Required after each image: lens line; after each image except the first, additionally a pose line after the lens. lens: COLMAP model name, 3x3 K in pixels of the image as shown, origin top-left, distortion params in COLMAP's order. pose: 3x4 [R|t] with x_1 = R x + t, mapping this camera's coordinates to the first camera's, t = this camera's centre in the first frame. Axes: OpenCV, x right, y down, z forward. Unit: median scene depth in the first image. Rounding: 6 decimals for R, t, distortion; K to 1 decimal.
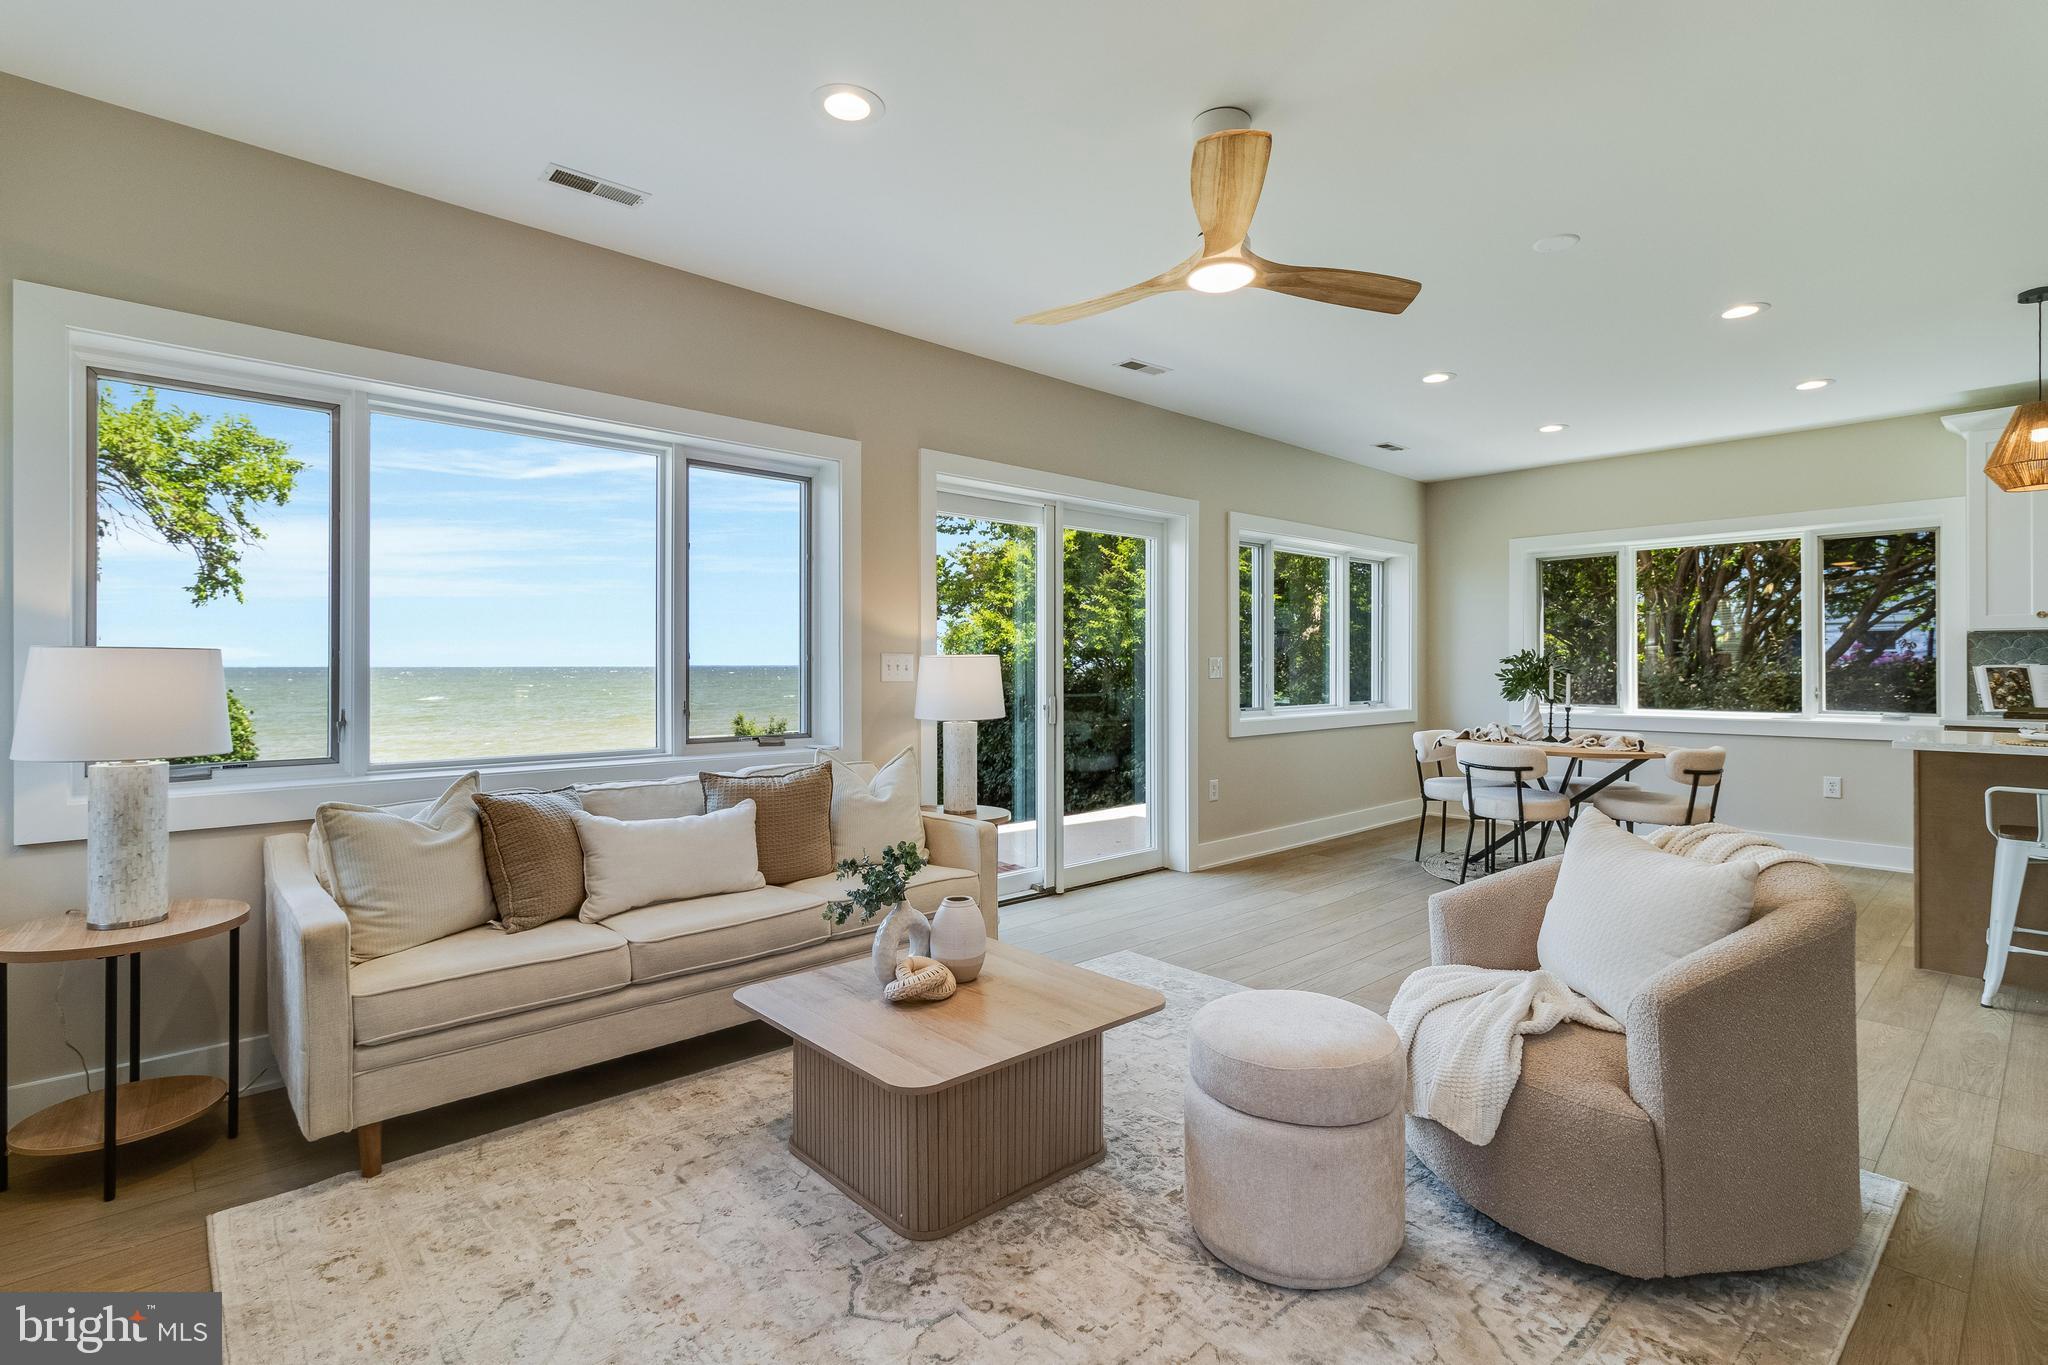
lens RADIAL K [[965.5, 0, 1034.2], [0, 965.5, 669.0], [0, 0, 1]] dist [0.011402, -0.000833]
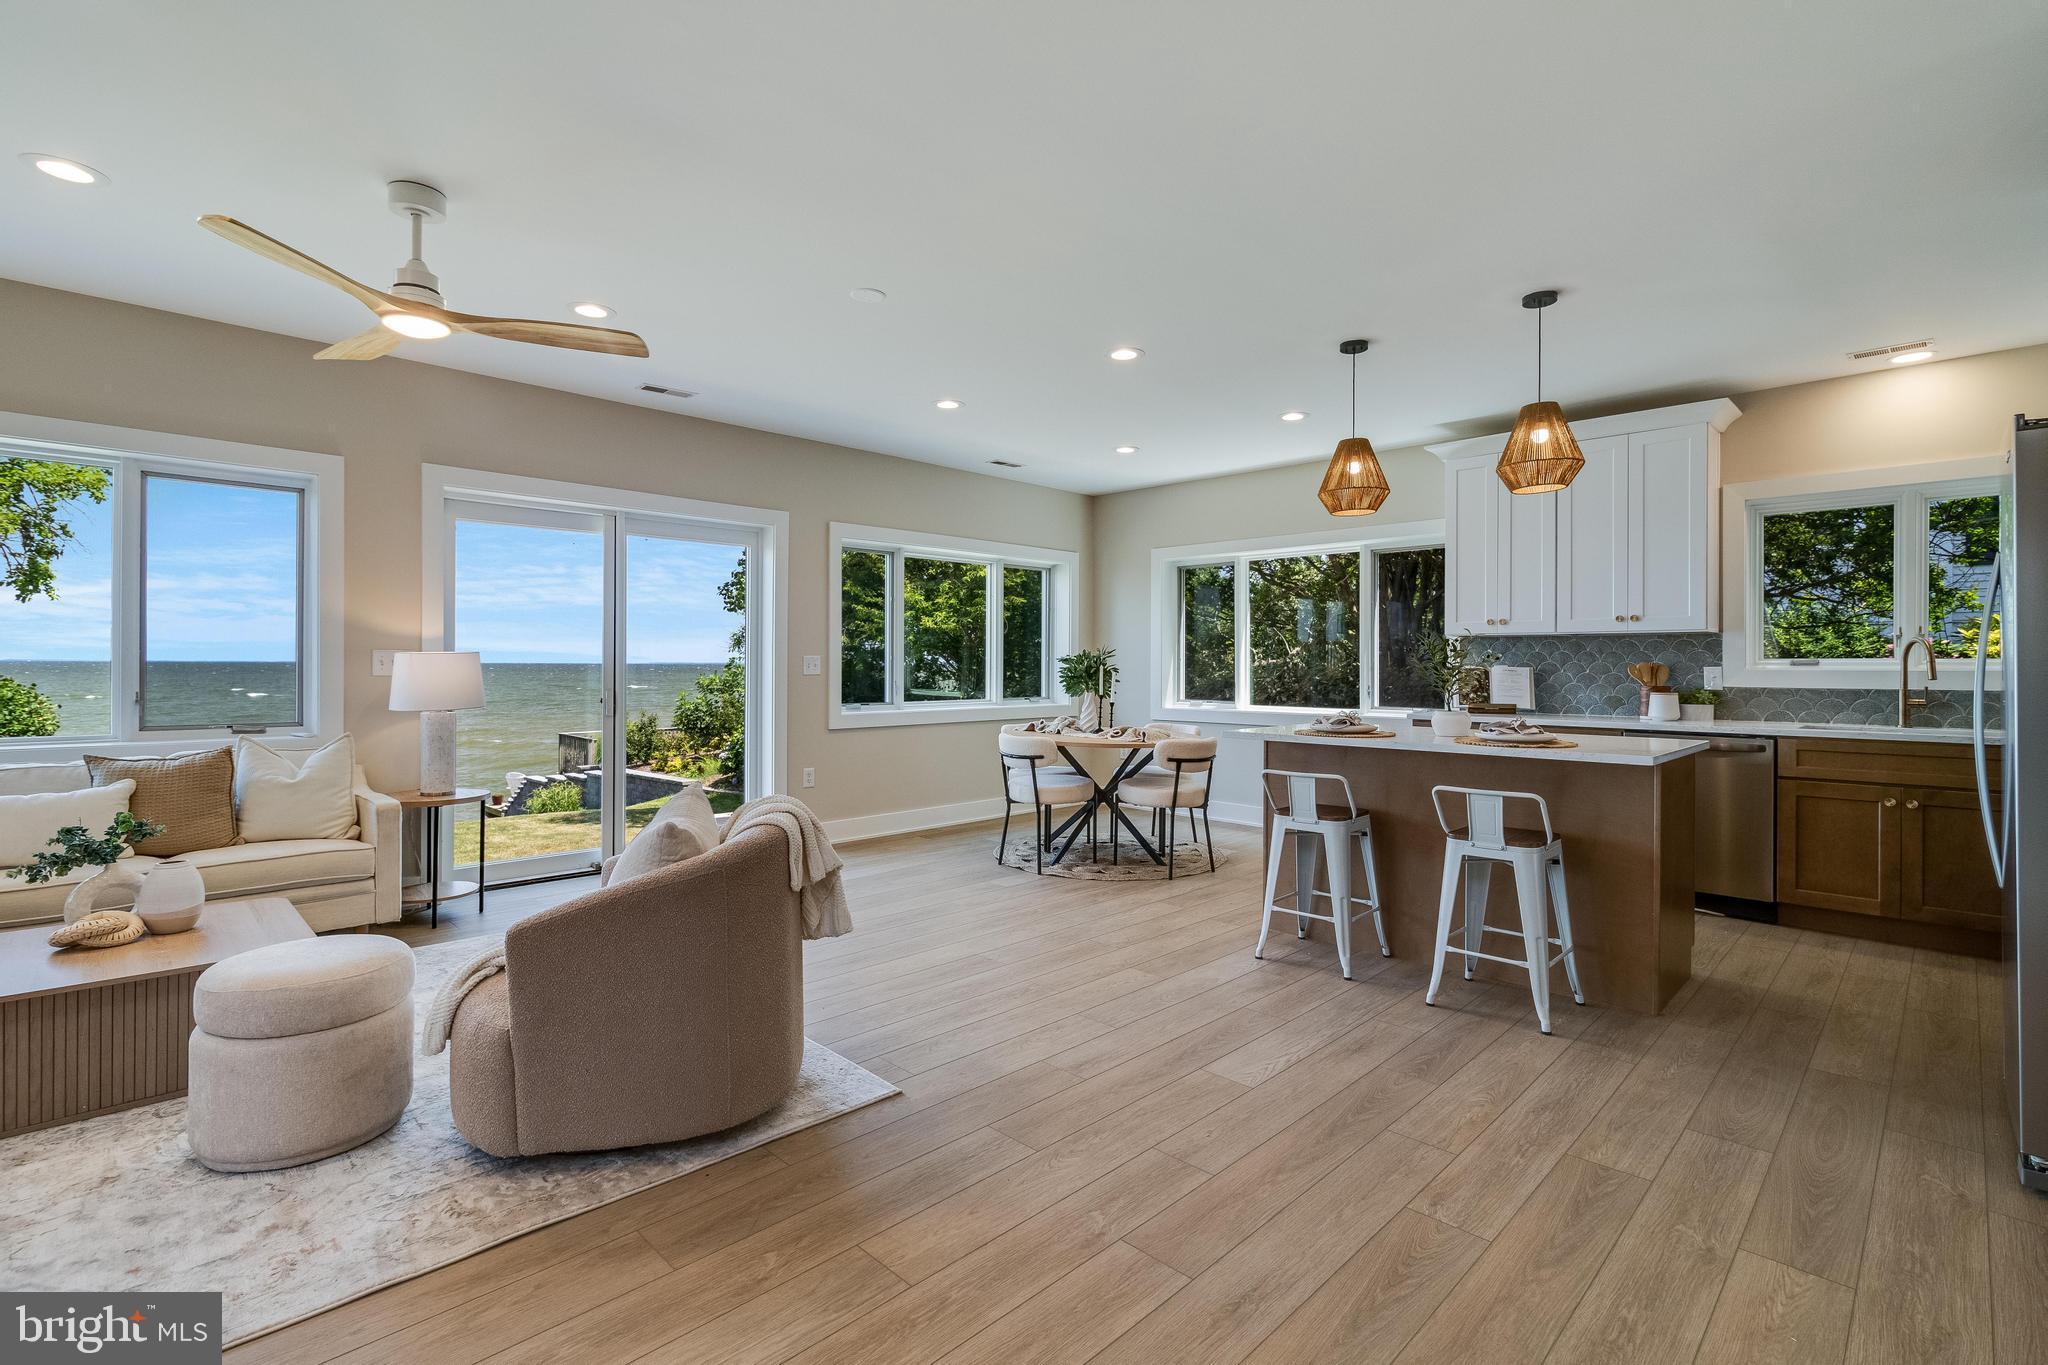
lens RADIAL K [[940.5, 0, 1024.4], [0, 940.5, 669.9], [0, 0, 1]] dist [0.002446, -0.001099]
pose [[0.999380, 0.004968, 0.034848, 0.437545], [-0.005022, 0.999986, 0.001465, 0.001264], [-0.034840, -0.001639, 0.999392, -0.075662]]
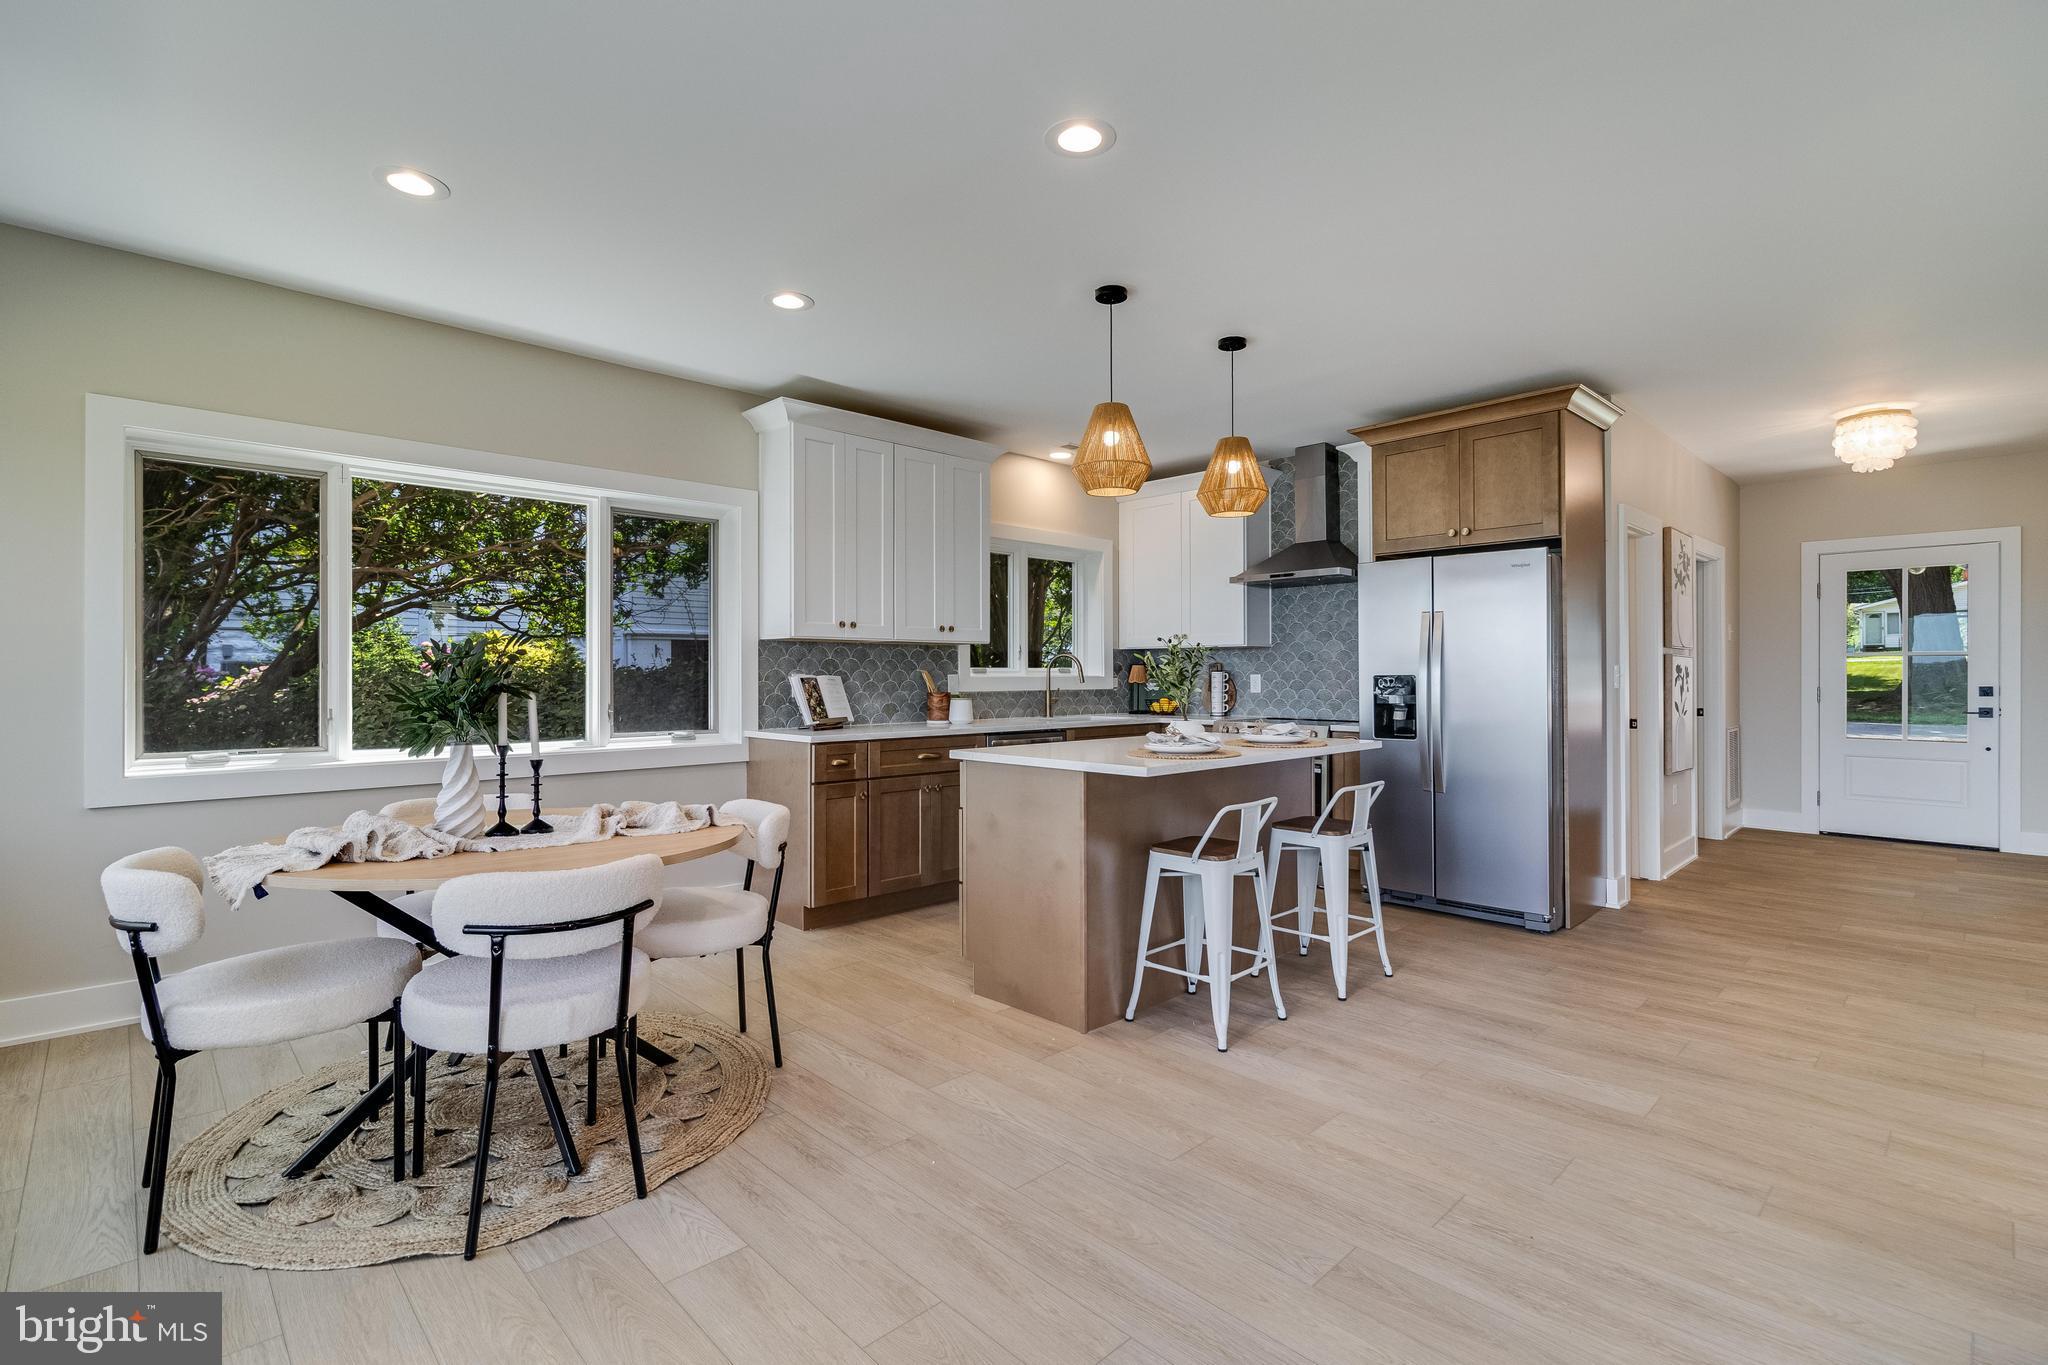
lens RADIAL K [[940.5, 0, 1028.1], [0, 940.5, 679.5], [0, 0, 1]] dist [0.002446, -0.001099]
pose [[-0.018956, -0.006172, 0.999801, 0.065314], [0.003870, 0.999973, 0.006246, -0.004753], [-0.999813, 0.003988, -0.018931, 0.804166]]
